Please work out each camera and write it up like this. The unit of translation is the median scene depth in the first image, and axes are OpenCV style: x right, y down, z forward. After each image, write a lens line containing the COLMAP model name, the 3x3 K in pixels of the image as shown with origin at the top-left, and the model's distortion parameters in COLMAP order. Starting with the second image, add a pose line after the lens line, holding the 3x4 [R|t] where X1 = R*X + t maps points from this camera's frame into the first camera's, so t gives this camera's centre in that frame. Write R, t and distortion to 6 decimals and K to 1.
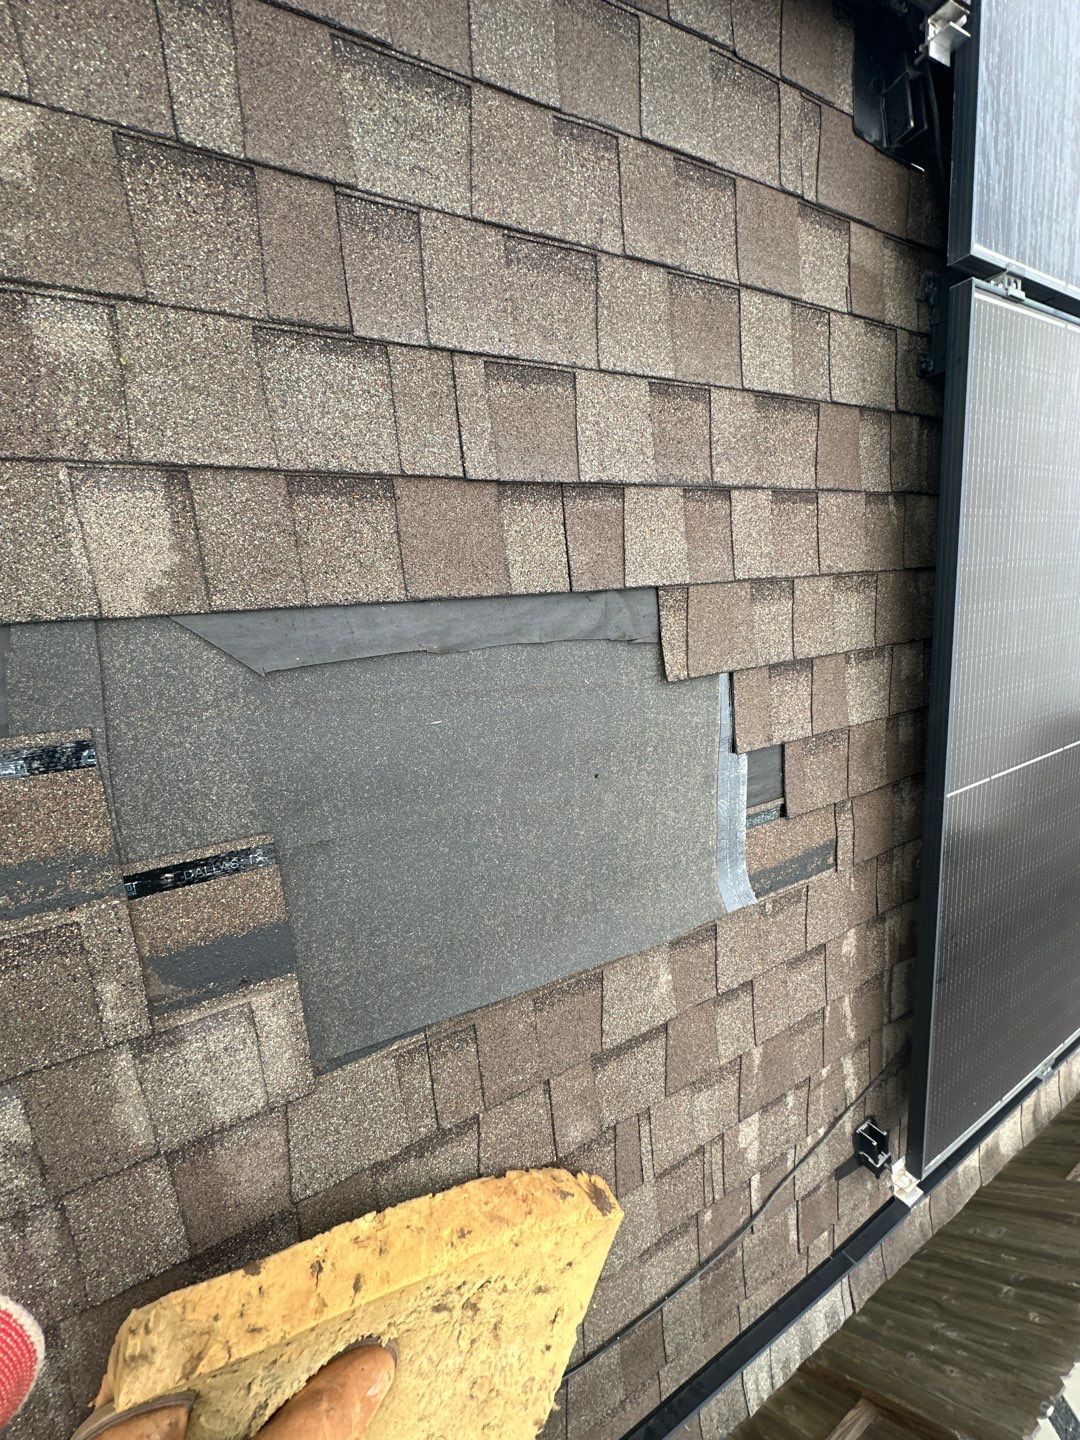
lens RADIAL K [[579.5, 0, 542.3], [0, 579.5, 720.7], [0, 0, 1]] dist [-0.003501, 0.000268]
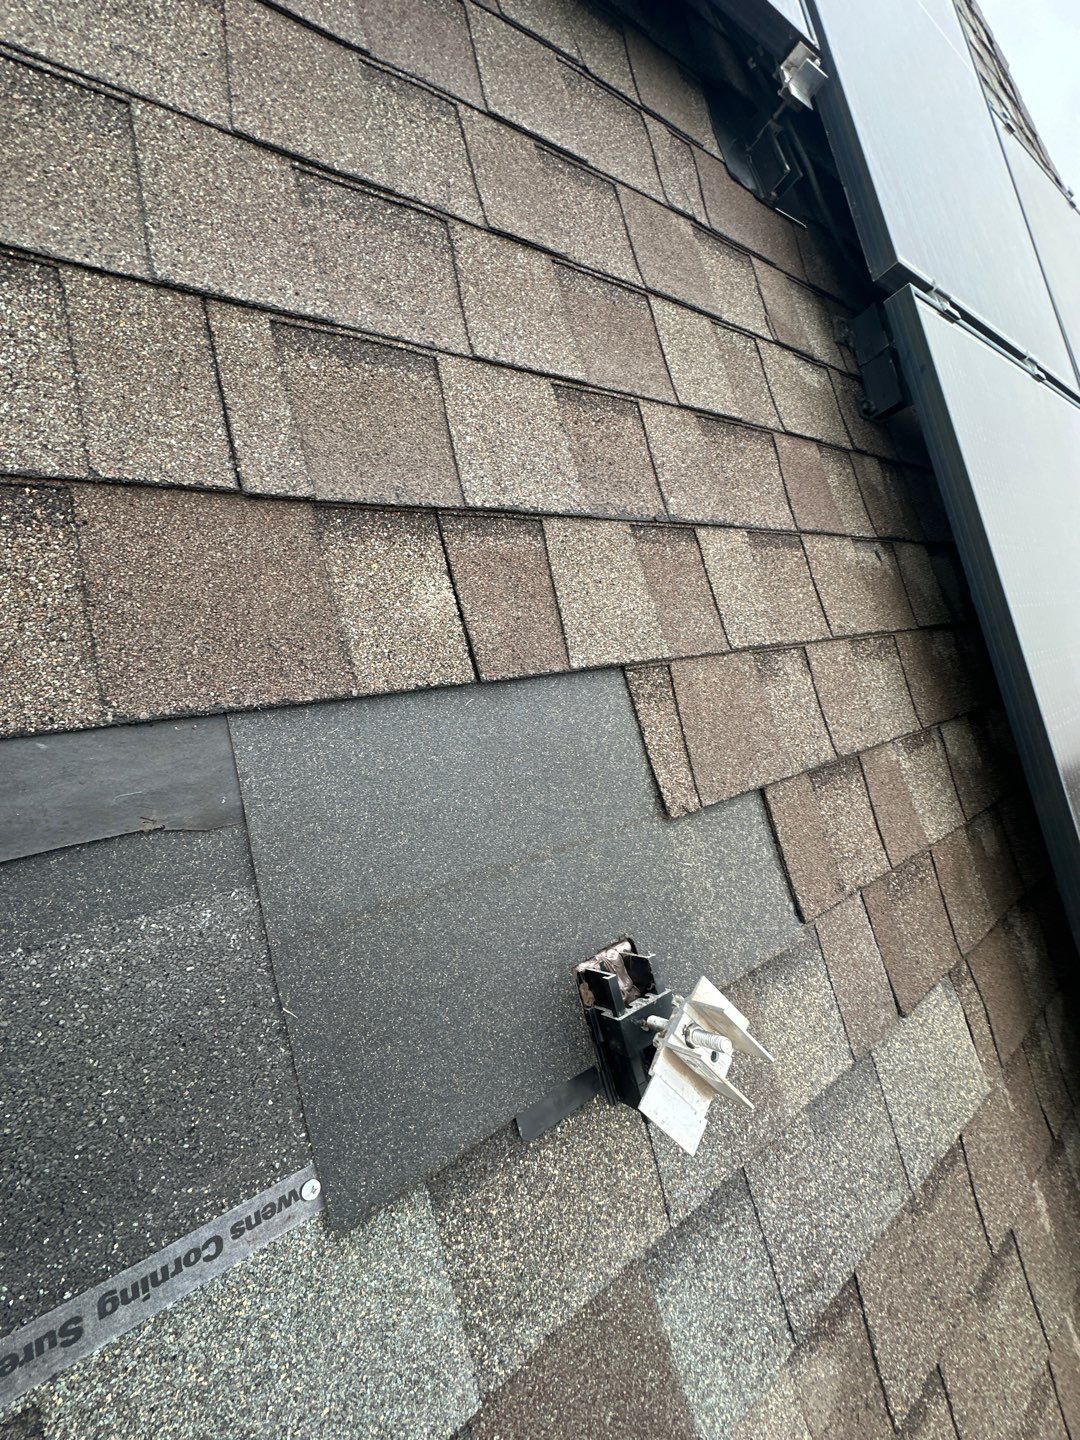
lens RADIAL K [[579.5, 0, 541.5], [0, 579.5, 718.8], [0, 0, 1]] dist [-0.003501, 0.000268]
pose [[0.984347, -0.139080, 0.108247, 0.043523], [0.163972, 0.947877, -0.273207, -0.027336], [-0.064607, 0.286680, 0.955846, 0.460738]]
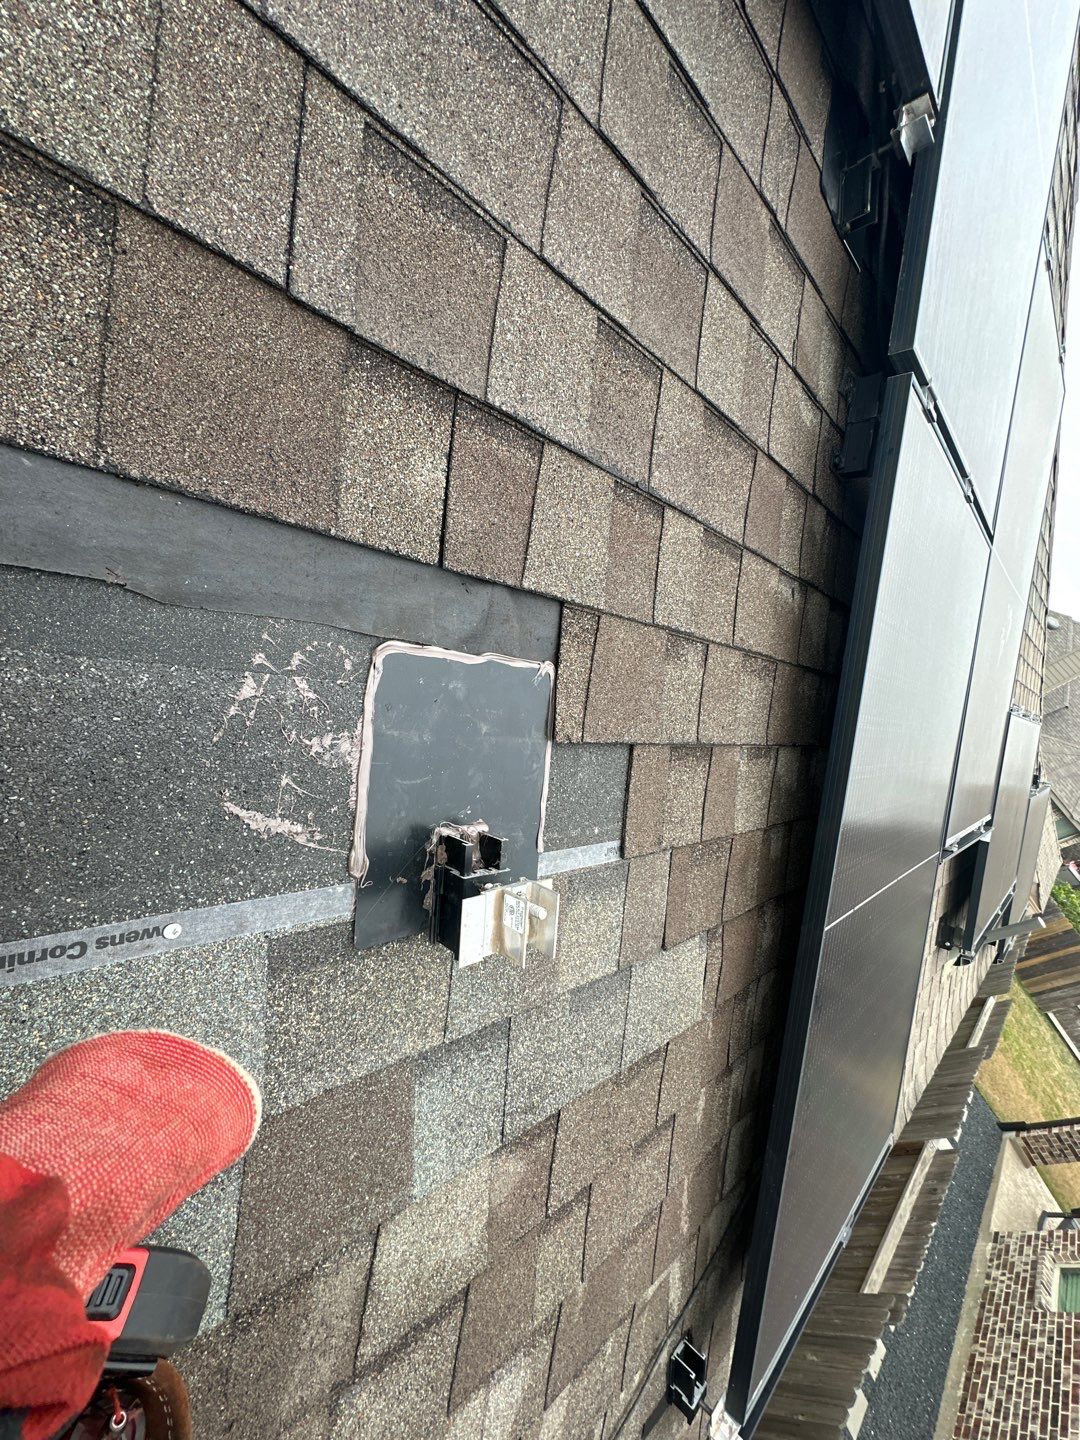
lens RADIAL K [[579.5, 0, 544.1], [0, 579.5, 720.8], [0, 0, 1]] dist [-0.003501, 0.000268]
pose [[0.935177, 0.174996, 0.307928, -0.007734], [-0.138290, 0.980813, -0.137412, 0.002462], [-0.326066, 0.085921, 0.941434, 0.399433]]
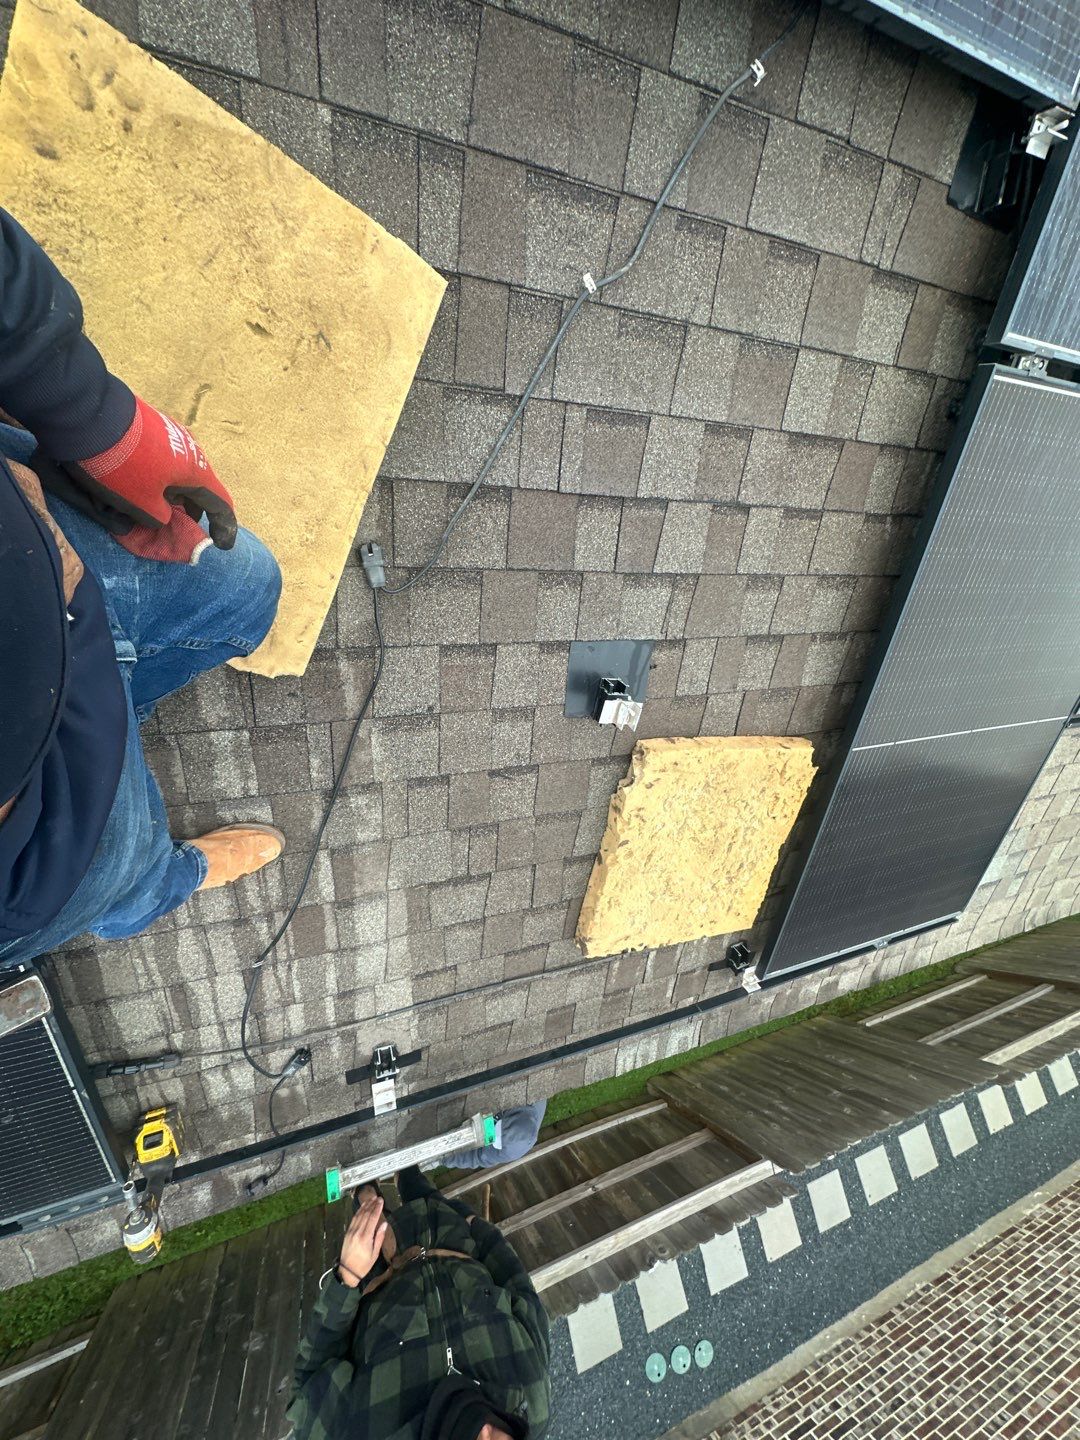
lens RADIAL K [[579.5, 0, 540.9], [0, 579.5, 720.2], [0, 0, 1]] dist [-0.003501, 0.000268]
pose [[0.978224, 0.205329, -0.030306, -0.009377], [-0.190365, 0.945780, 0.263174, -0.211432], [0.082700, -0.251674, 0.964272, -0.508318]]
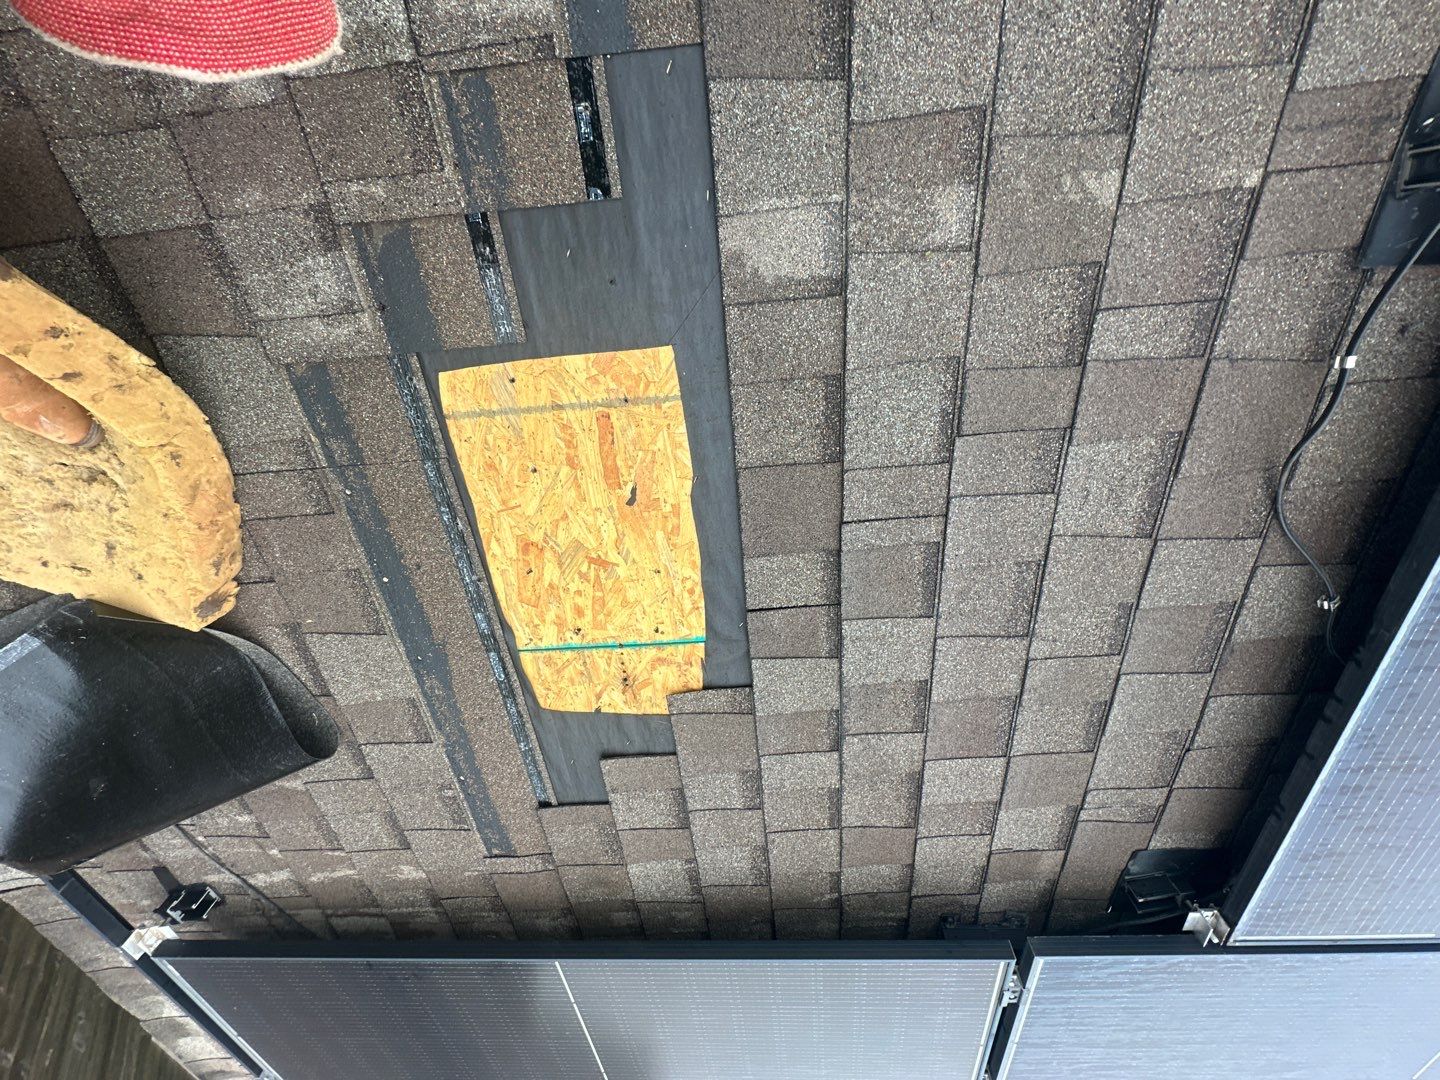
lens RADIAL K [[579.5, 0, 721.7], [0, 579.5, 541.6], [0, 0, 1]] dist [-0.003501, 0.000268]
pose [[-0.019972, 0.999737, -0.011308, -0.067847], [-0.994107, -0.021062, -0.106338, -0.052158], [-0.106549, 0.009117, 0.994266, -0.098043]]
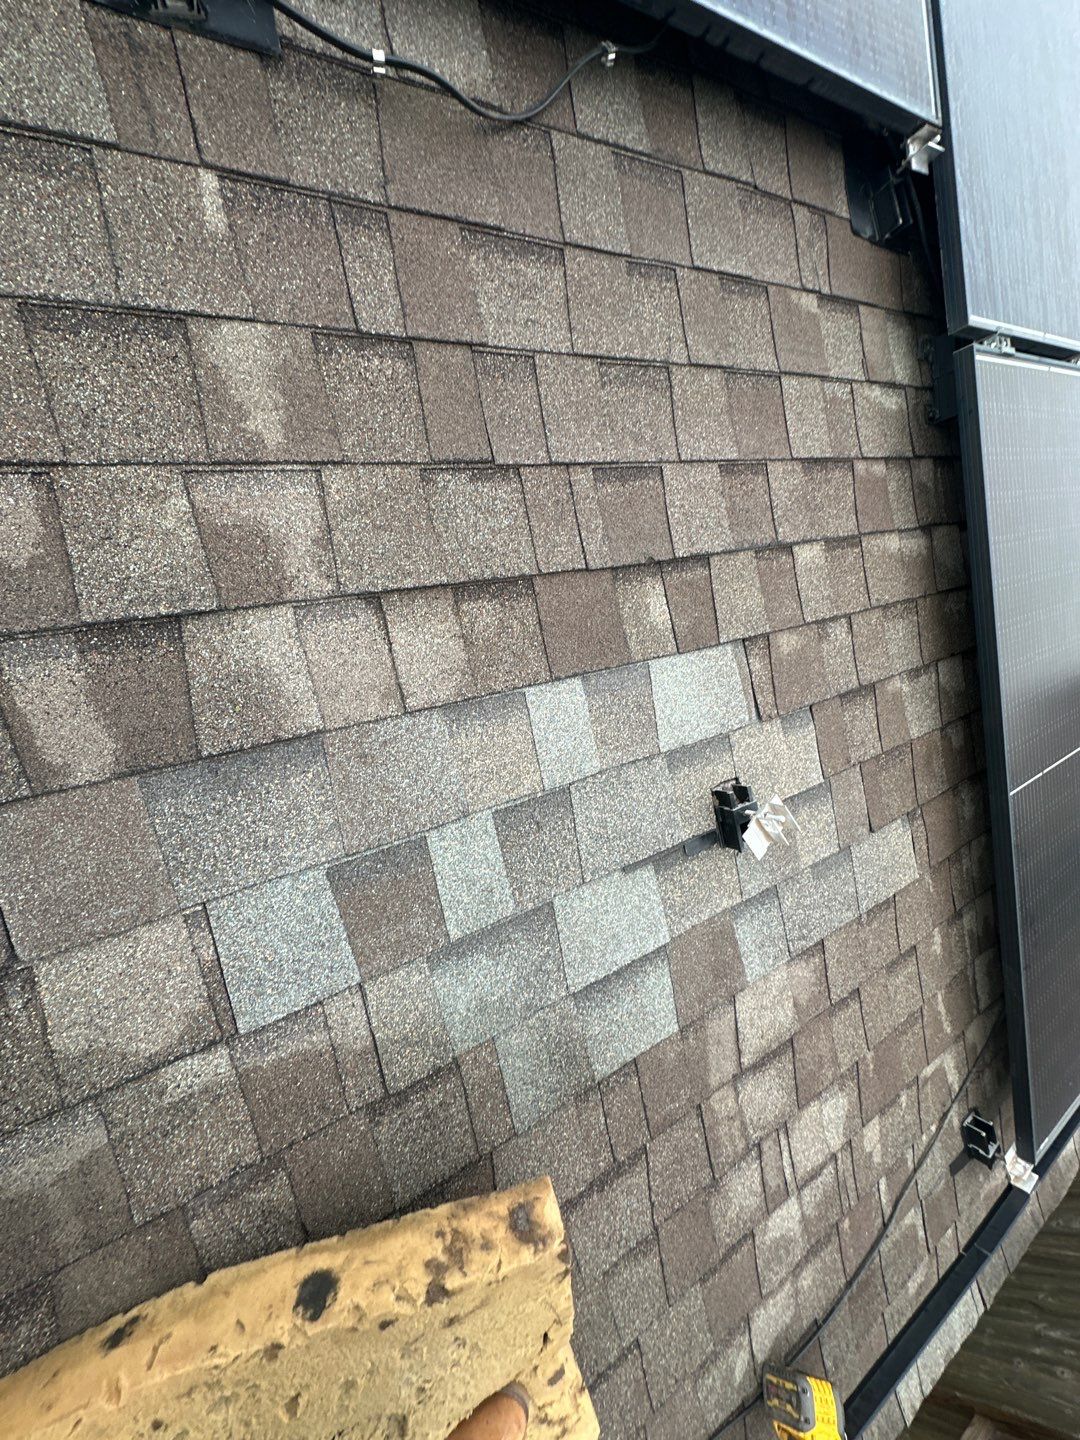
lens RADIAL K [[579.5, 0, 541.1], [0, 579.5, 718.4], [0, 0, 1]] dist [-0.003501, 0.000268]
pose [[0.994046, -0.107595, 0.017219, -0.236988], [0.108398, 0.992543, -0.055748, -0.061314], [-0.011092, 0.057282, 0.998296, -0.109283]]
